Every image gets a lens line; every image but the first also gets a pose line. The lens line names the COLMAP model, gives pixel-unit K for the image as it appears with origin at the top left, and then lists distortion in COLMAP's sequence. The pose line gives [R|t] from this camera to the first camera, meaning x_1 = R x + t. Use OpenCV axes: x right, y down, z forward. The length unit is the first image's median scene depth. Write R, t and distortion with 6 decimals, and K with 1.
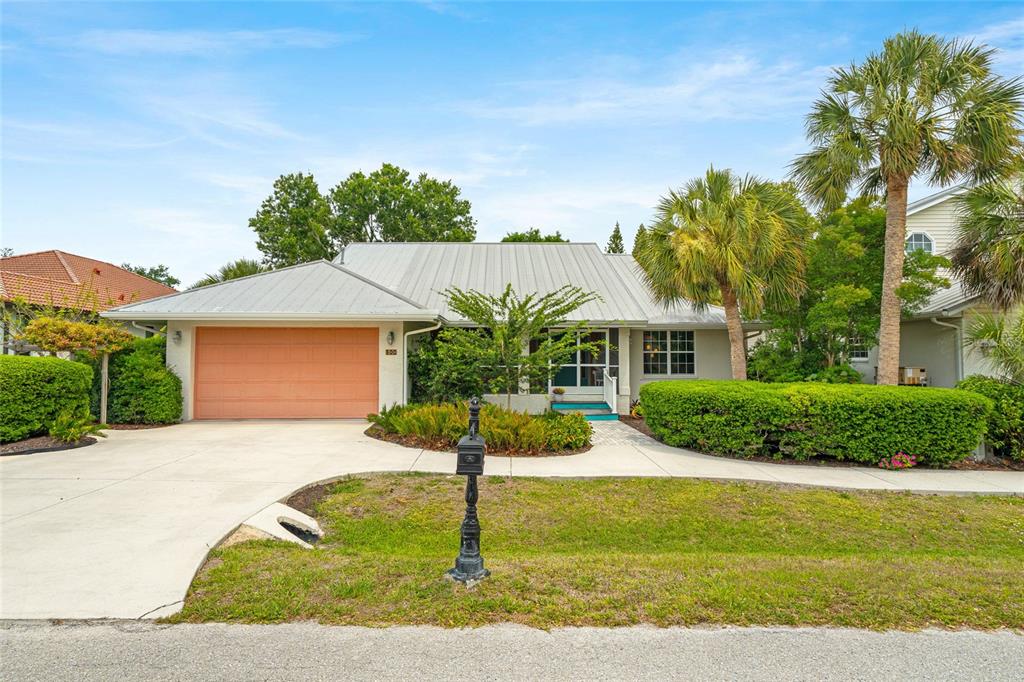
lens RADIAL K [[524.2, 0, 512.0], [0, 524.2, 341.0], [0, 0, 1]] dist [0.000013, -0.000006]
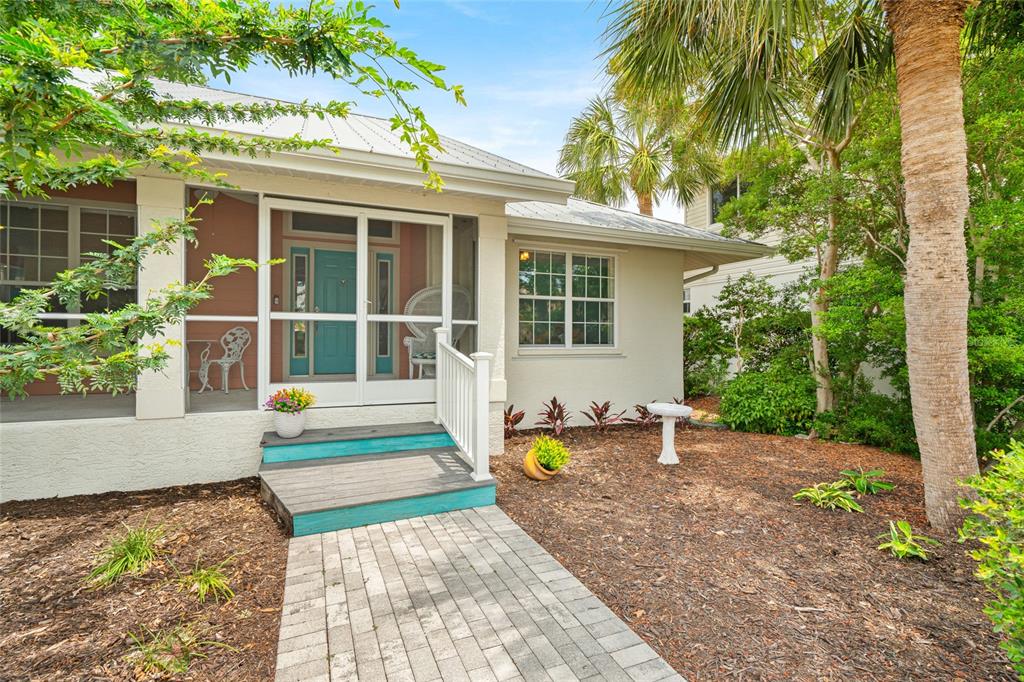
lens RADIAL K [[469.9, 0, 512.0], [0, 469.9, 341.0], [0, 0, 1]] dist [0.000691, -0.000093]
pose [[0.927046, 0.003305, 0.374933, 0.103284], [-0.019431, 0.999041, 0.039237, 0.047463], [-0.374443, -0.043660, 0.926221, 0.686710]]
